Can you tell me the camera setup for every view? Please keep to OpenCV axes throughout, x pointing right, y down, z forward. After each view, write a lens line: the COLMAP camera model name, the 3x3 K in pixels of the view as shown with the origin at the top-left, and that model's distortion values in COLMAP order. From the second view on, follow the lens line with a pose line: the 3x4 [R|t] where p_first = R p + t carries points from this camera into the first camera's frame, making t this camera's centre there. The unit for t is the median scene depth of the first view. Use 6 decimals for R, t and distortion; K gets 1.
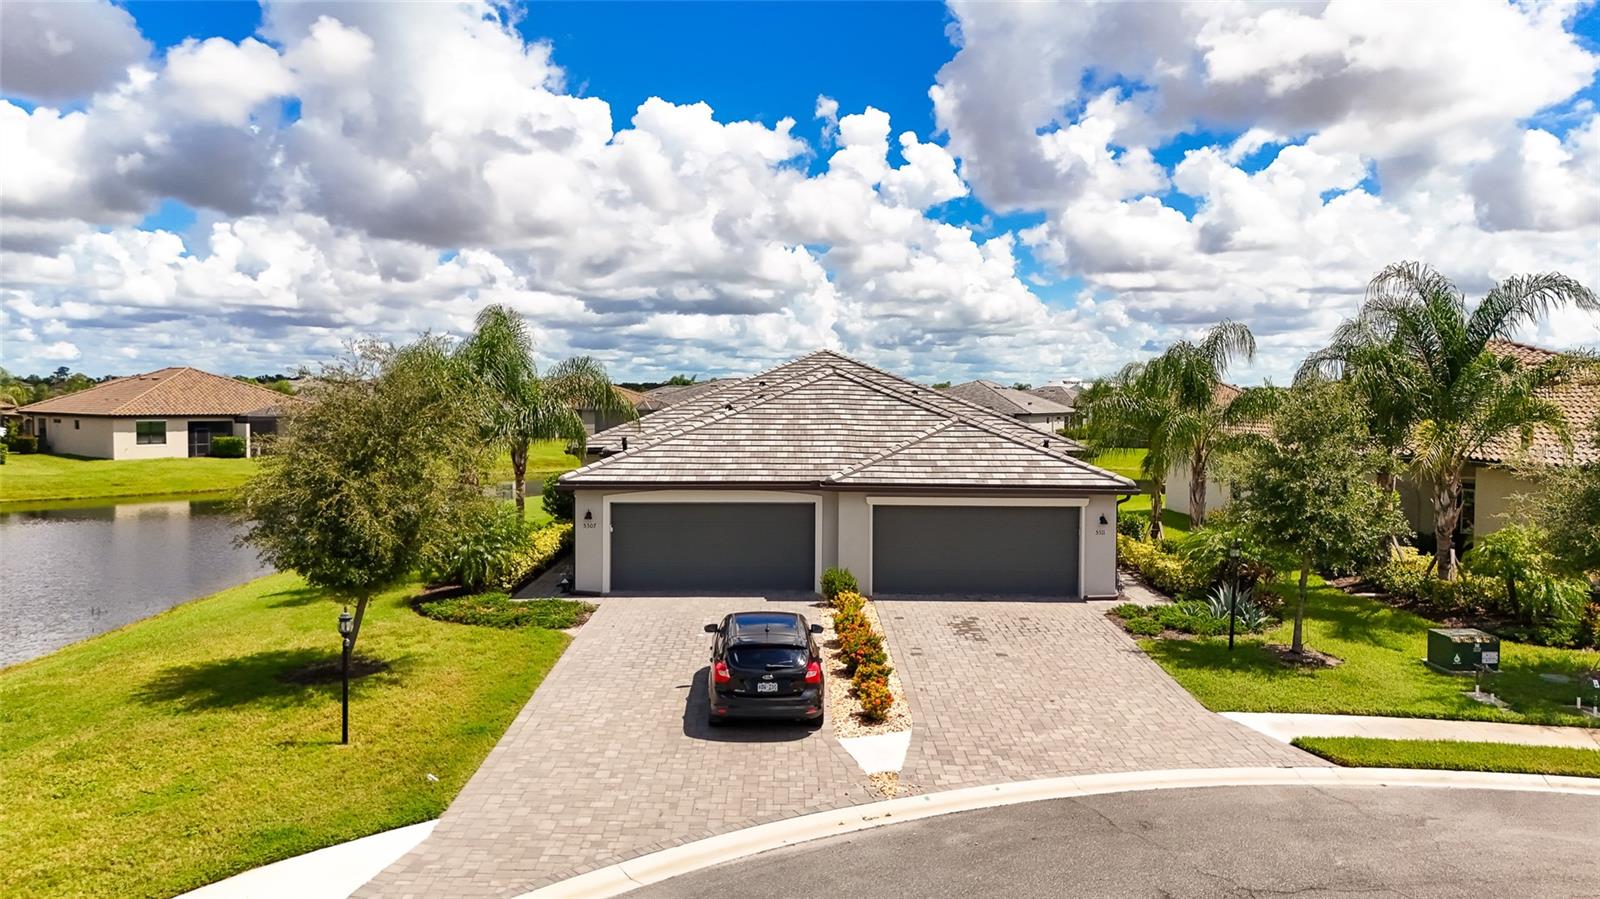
lens RADIAL K [[1203.2, 0, 800.0], [0, 1203.2, 449.5], [0, 0, 1]] dist [0.054908, -0.001207]
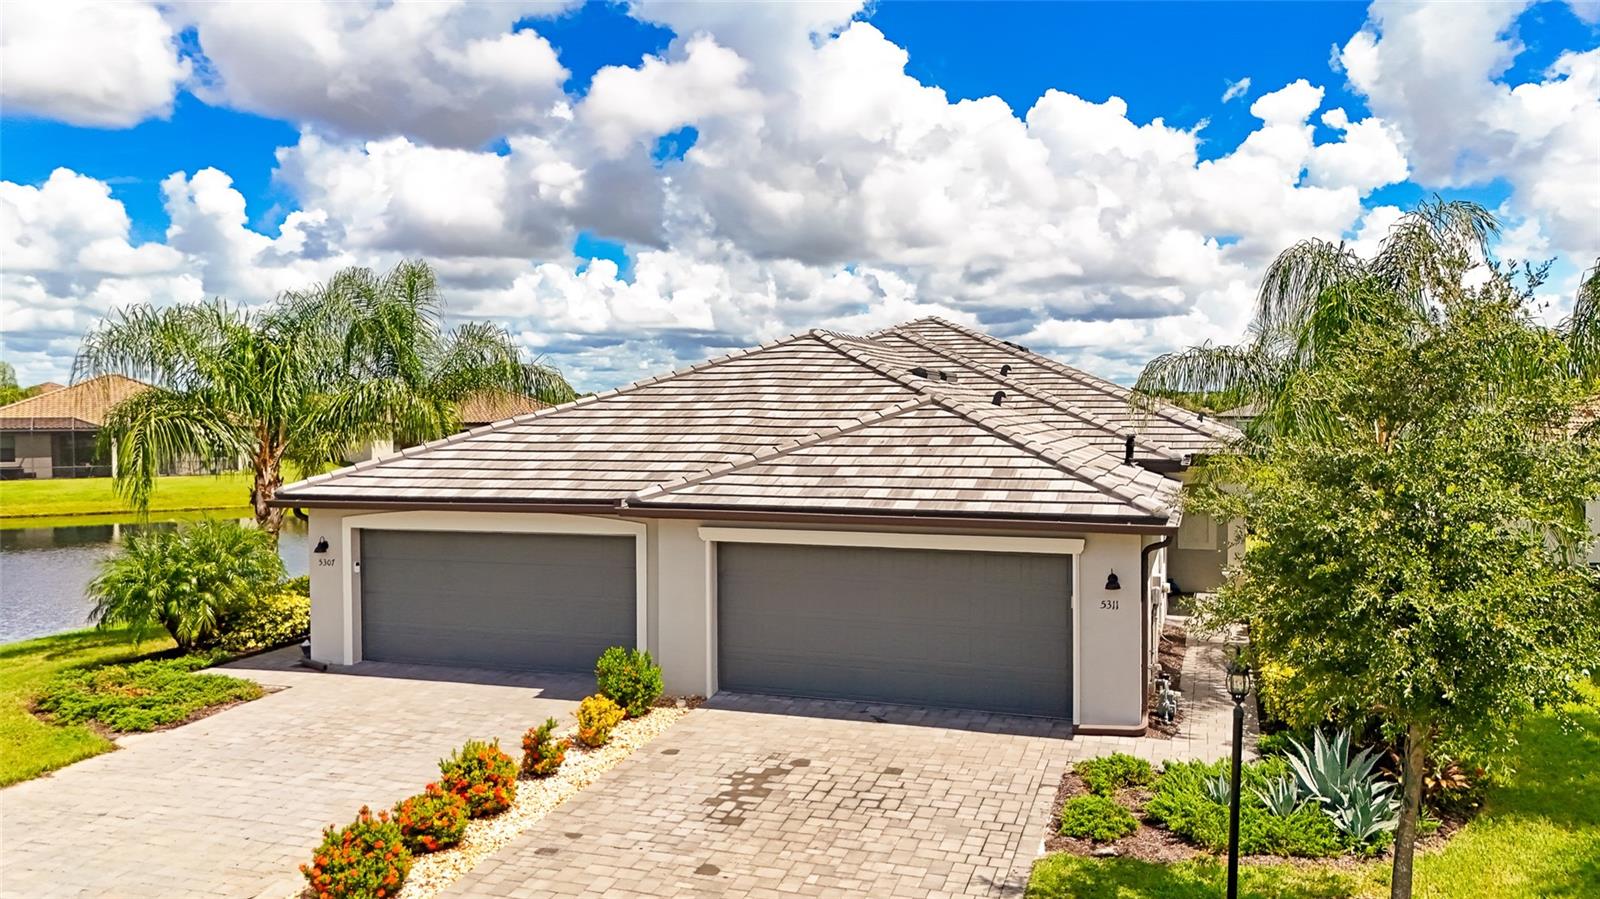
lens RADIAL K [[1203.2, 0, 800.0], [0, 1203.2, 449.5], [0, 0, 1]] dist [0.054908, -0.001207]
pose [[0.941197, -0.000218, -0.337858, 0.141376], [-0.003627, 0.999936, -0.010750, 0.003539], [0.337838, 0.011343, 0.941136, 0.217379]]
